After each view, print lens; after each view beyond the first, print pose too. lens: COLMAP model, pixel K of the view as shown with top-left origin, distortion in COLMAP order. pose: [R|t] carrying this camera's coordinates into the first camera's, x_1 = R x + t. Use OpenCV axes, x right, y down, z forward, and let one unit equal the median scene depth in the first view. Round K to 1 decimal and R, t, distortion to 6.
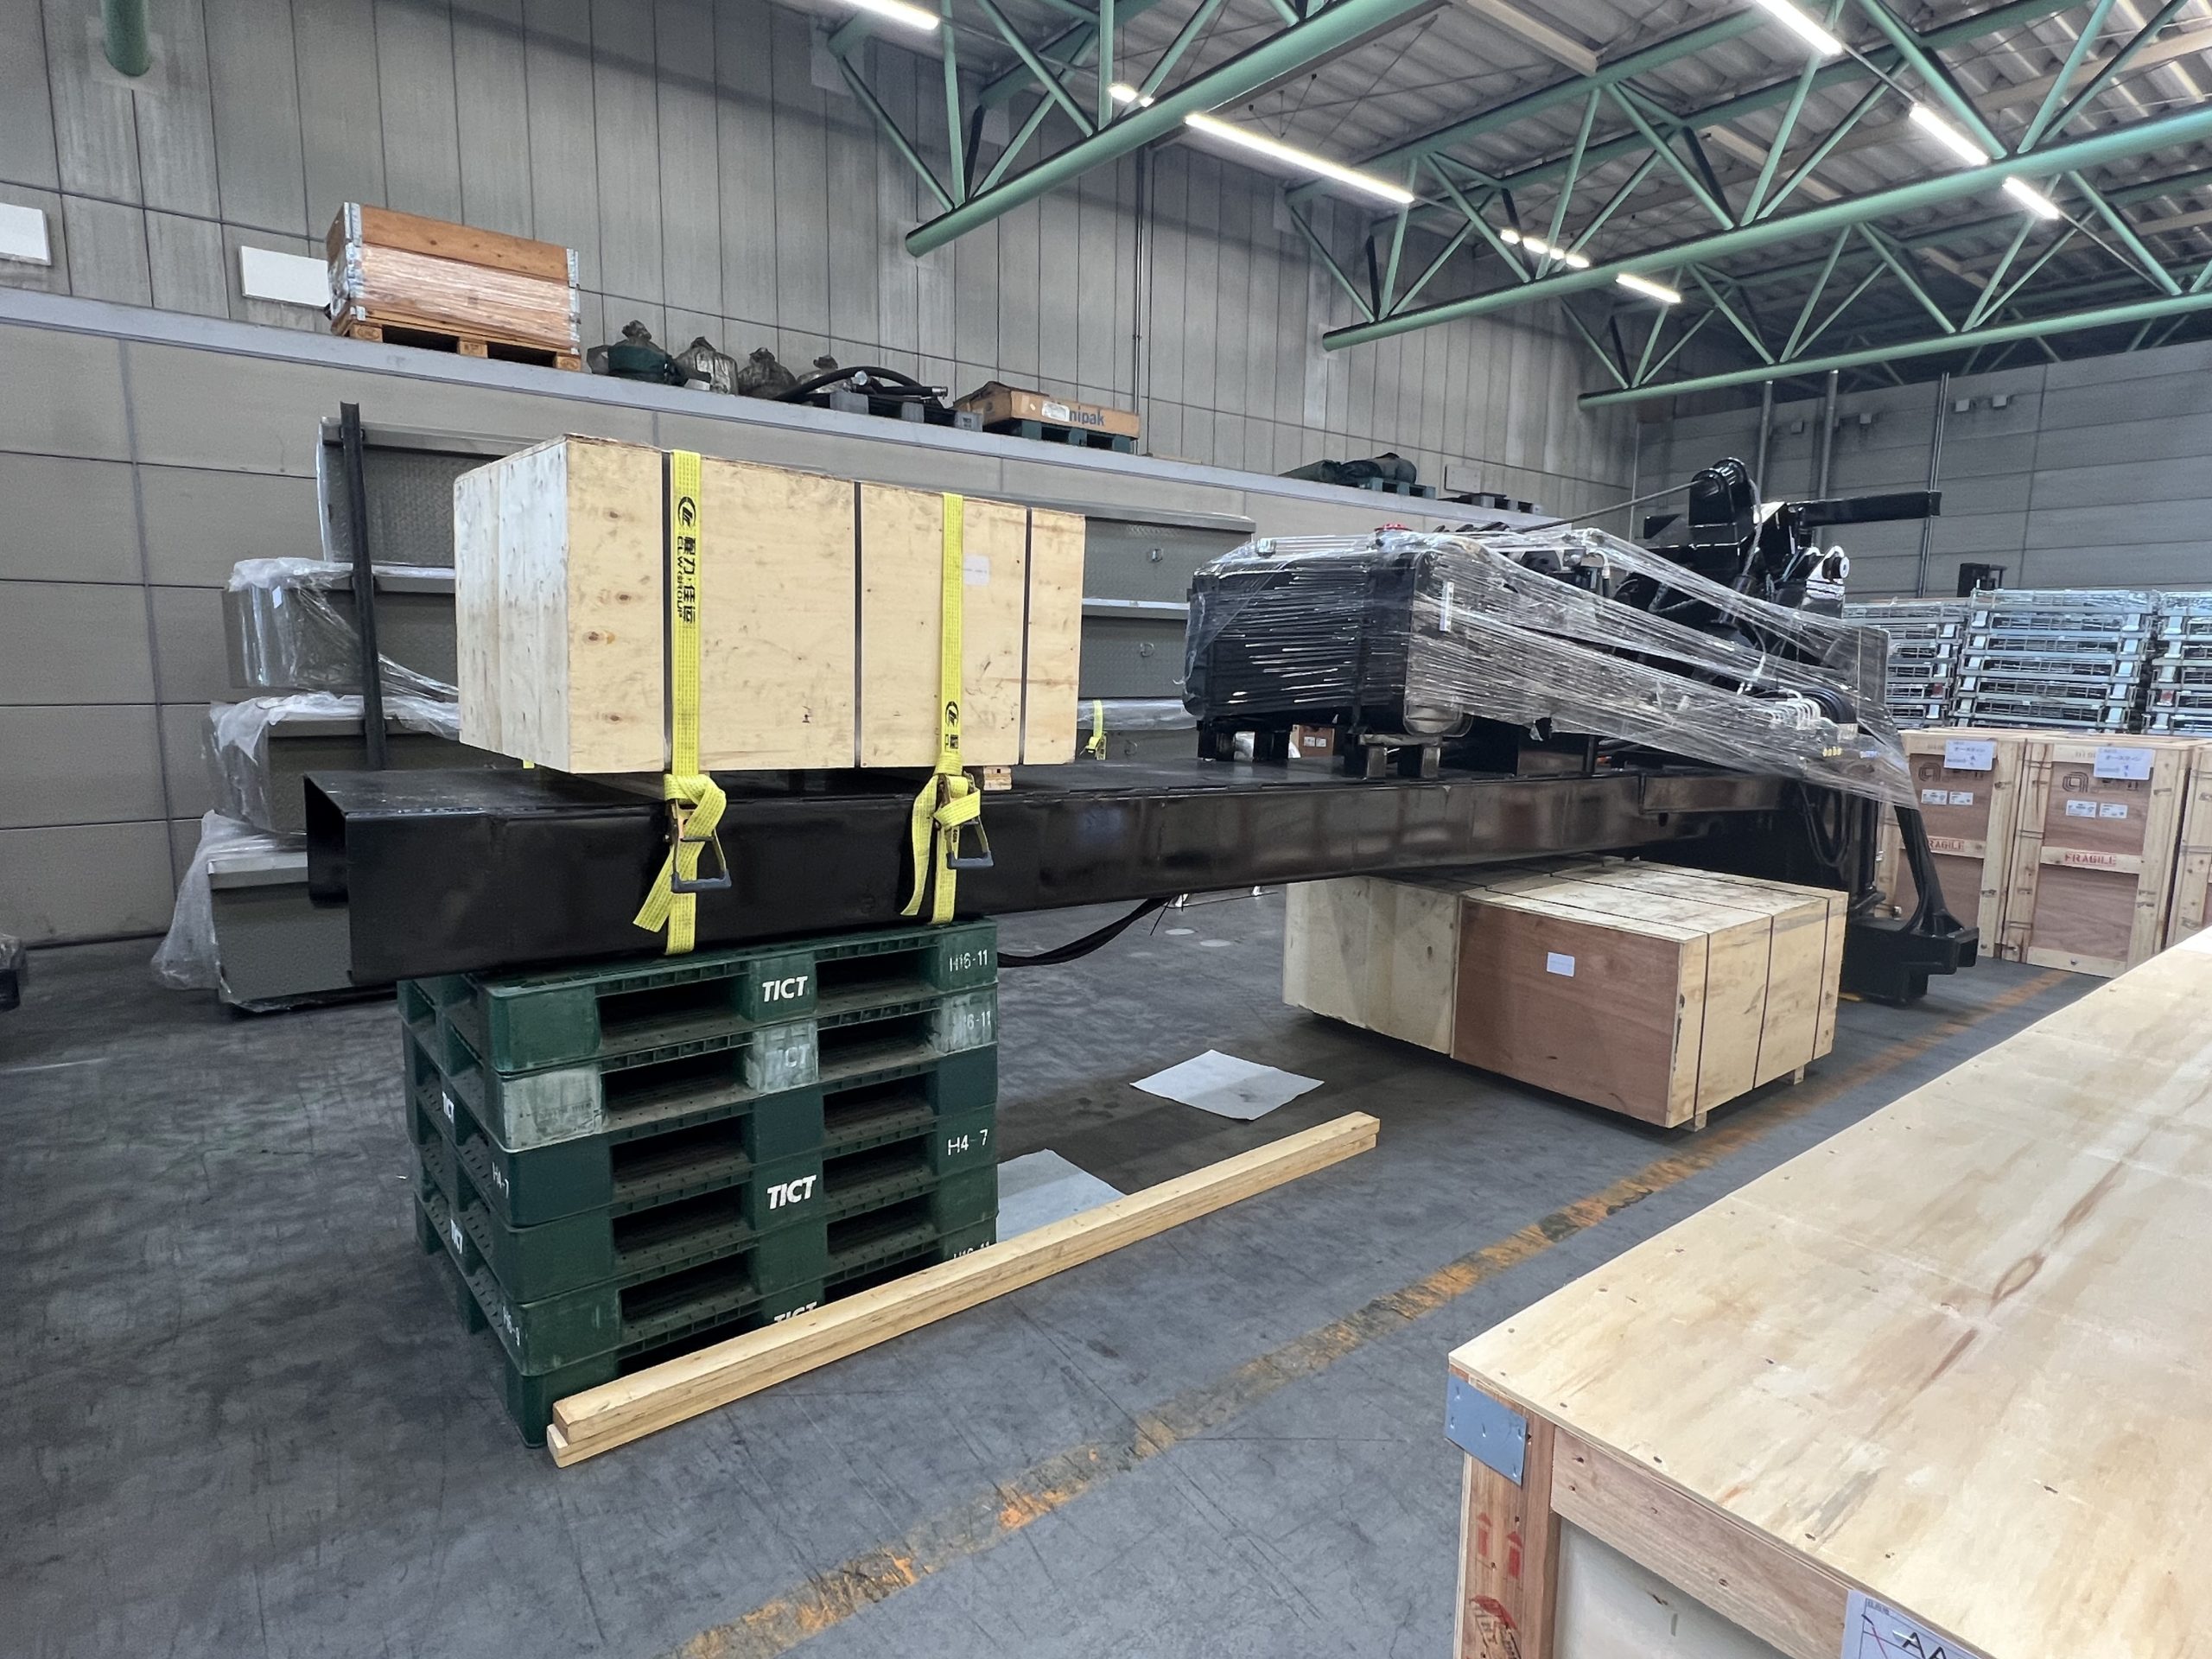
lens RADIAL K [[1162.7, 0, 1090.0], [0, 1162.7, 821.9], [0, 0, 1]] dist [-0.016418, 0.000133]
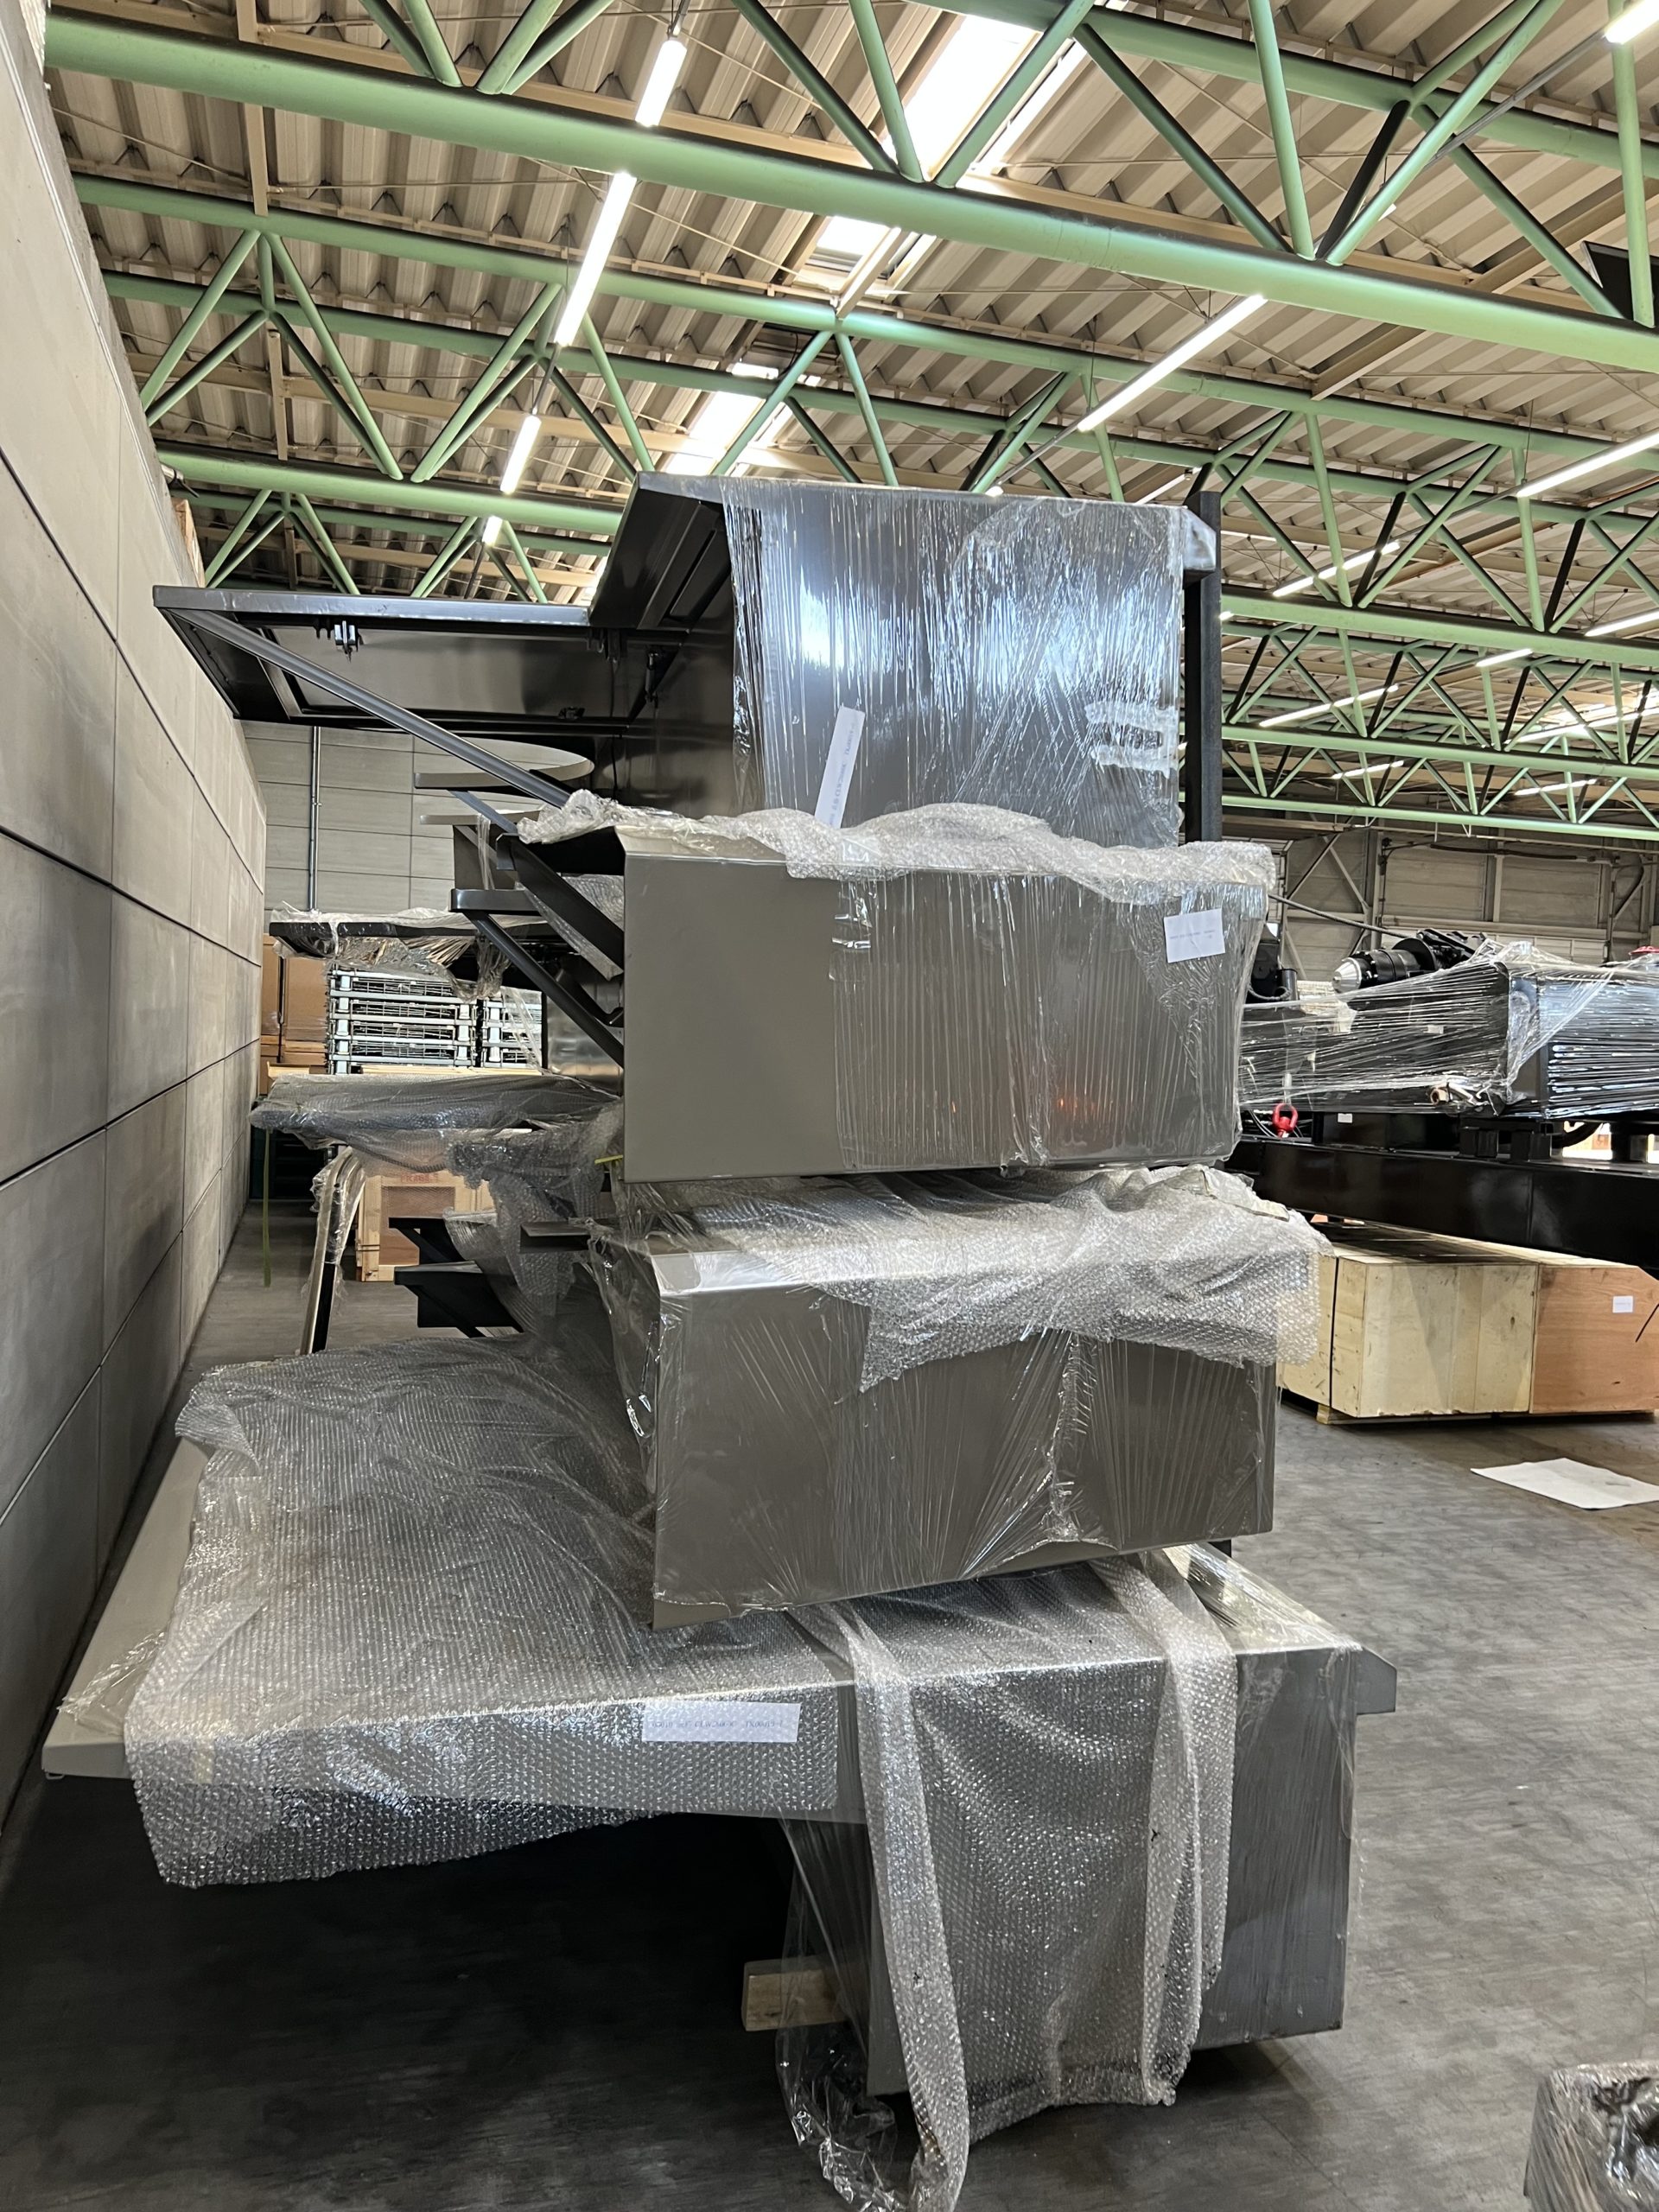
lens RADIAL K [[1698.6, 0, 830.4], [0, 1698.6, 1106.0], [0, 0, 1]] dist [0.048819, 0.000418]
pose [[0.353550, -0.043080, 0.934423, -0.447470], [0.099767, 0.994978, 0.008124, -0.051968], [-0.930080, 0.090352, 0.356073, 0.318912]]
